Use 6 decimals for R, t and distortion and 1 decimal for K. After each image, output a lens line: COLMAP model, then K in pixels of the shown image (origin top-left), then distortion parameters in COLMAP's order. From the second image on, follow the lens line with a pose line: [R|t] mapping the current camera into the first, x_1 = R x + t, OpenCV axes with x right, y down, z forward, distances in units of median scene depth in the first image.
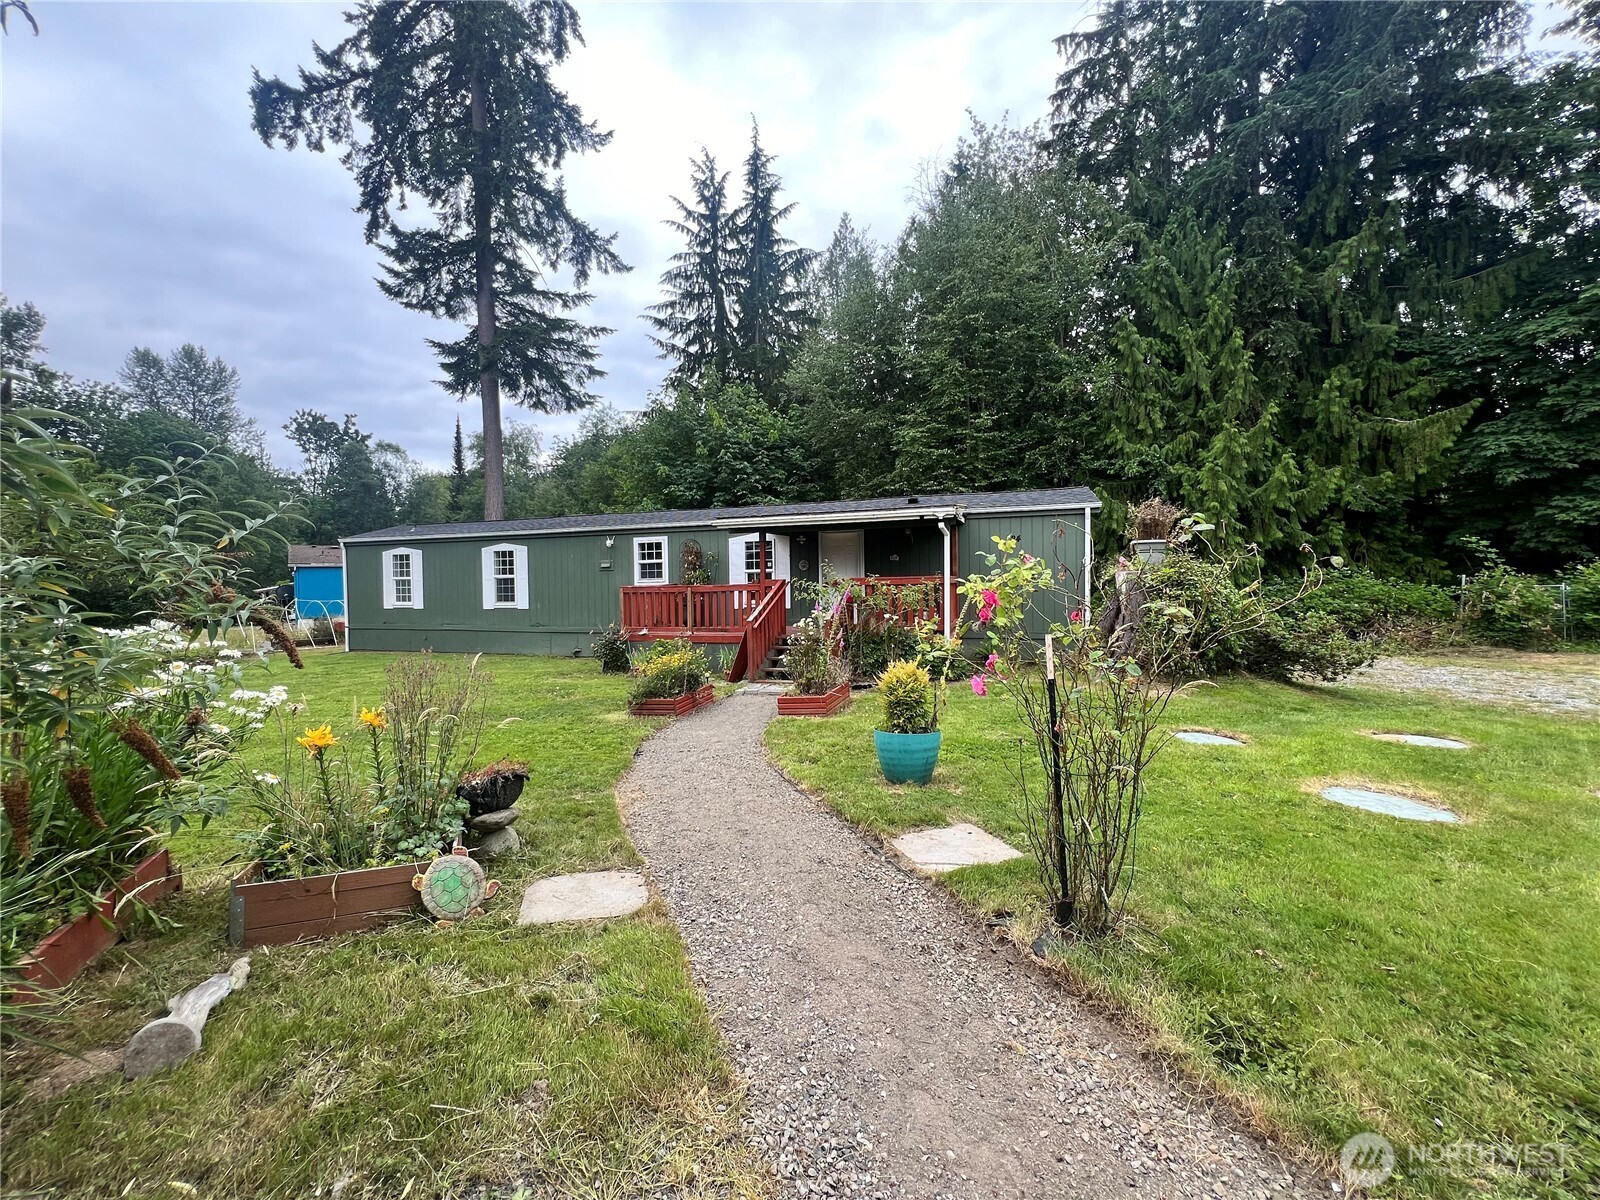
lens RADIAL K [[644.3, 0, 796.0], [0, 644.3, 597.8], [0, 0, 1]] dist [-0.001234, -0.000031]
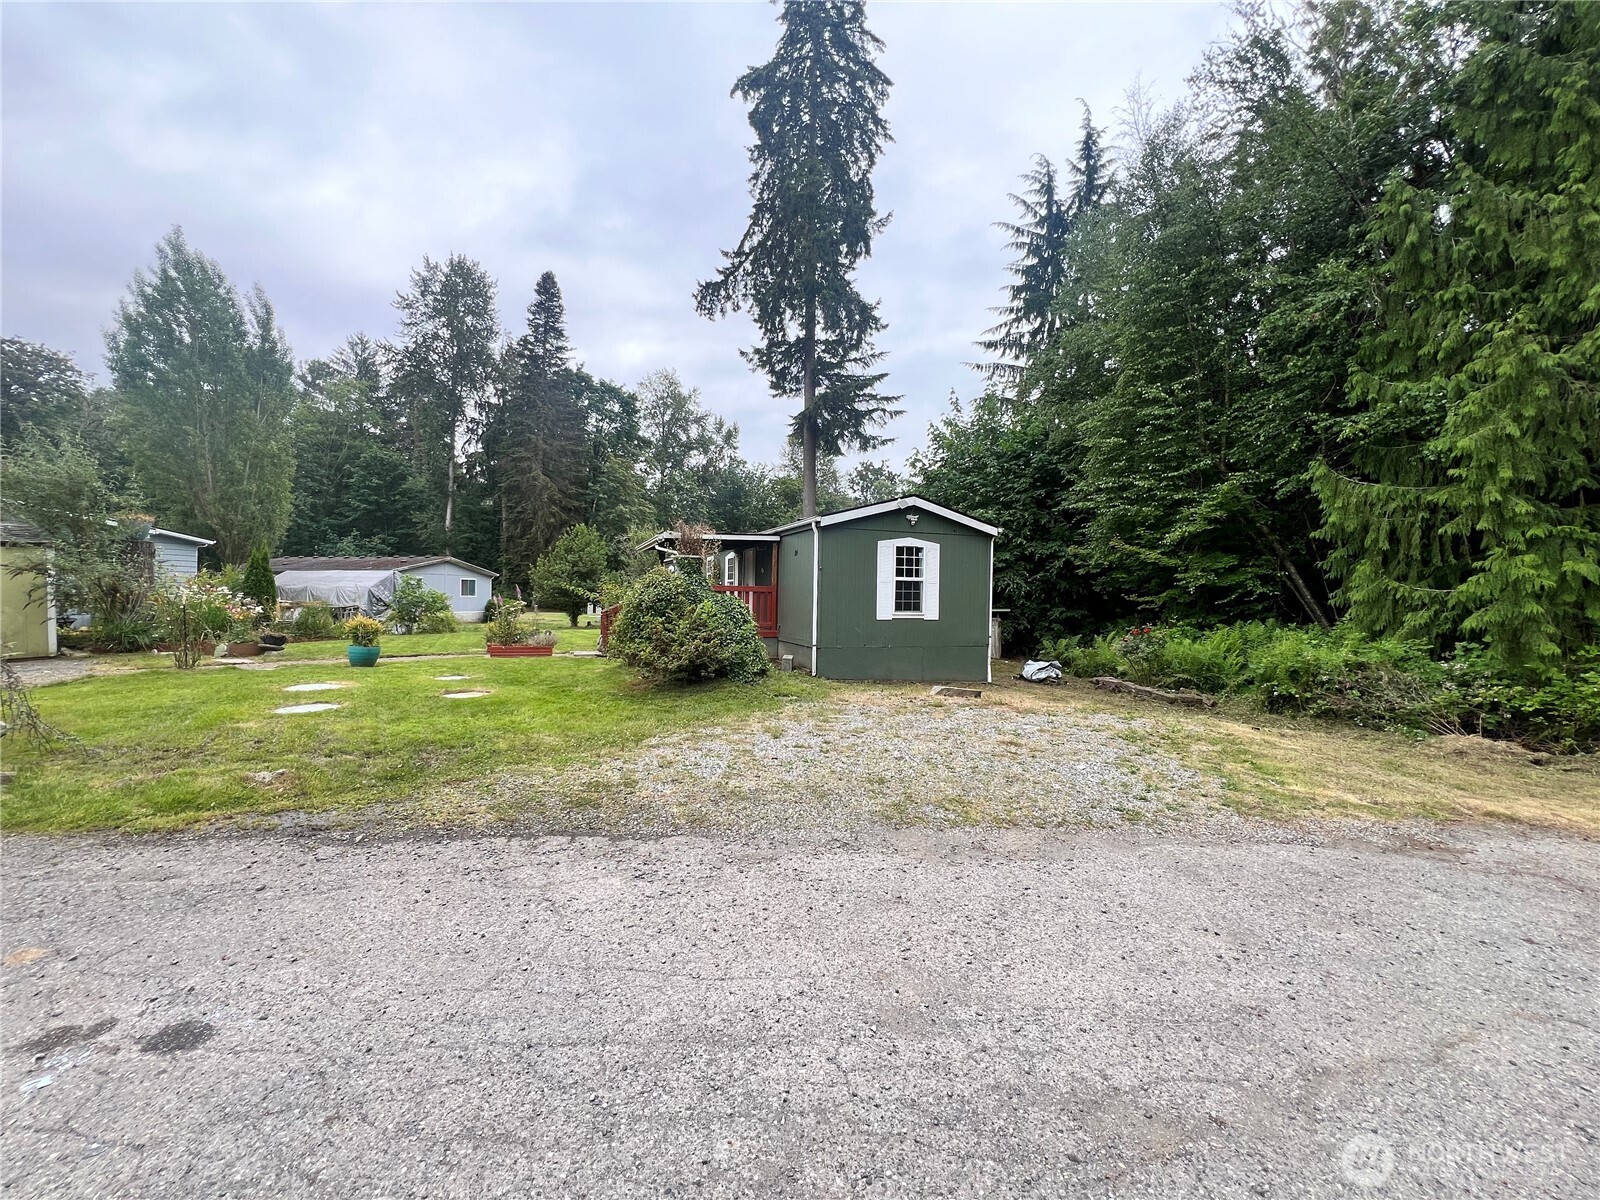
lens RADIAL K [[644.3, 0, 796.0], [0, 644.3, 597.8], [0, 0, 1]] dist [-0.001234, -0.000031]
pose [[0.625755, 0.029406, -0.779465, 0.572845], [-0.042505, 0.999090, 0.003569, -0.009334], [0.778860, 0.030897, 0.626436, 0.149839]]
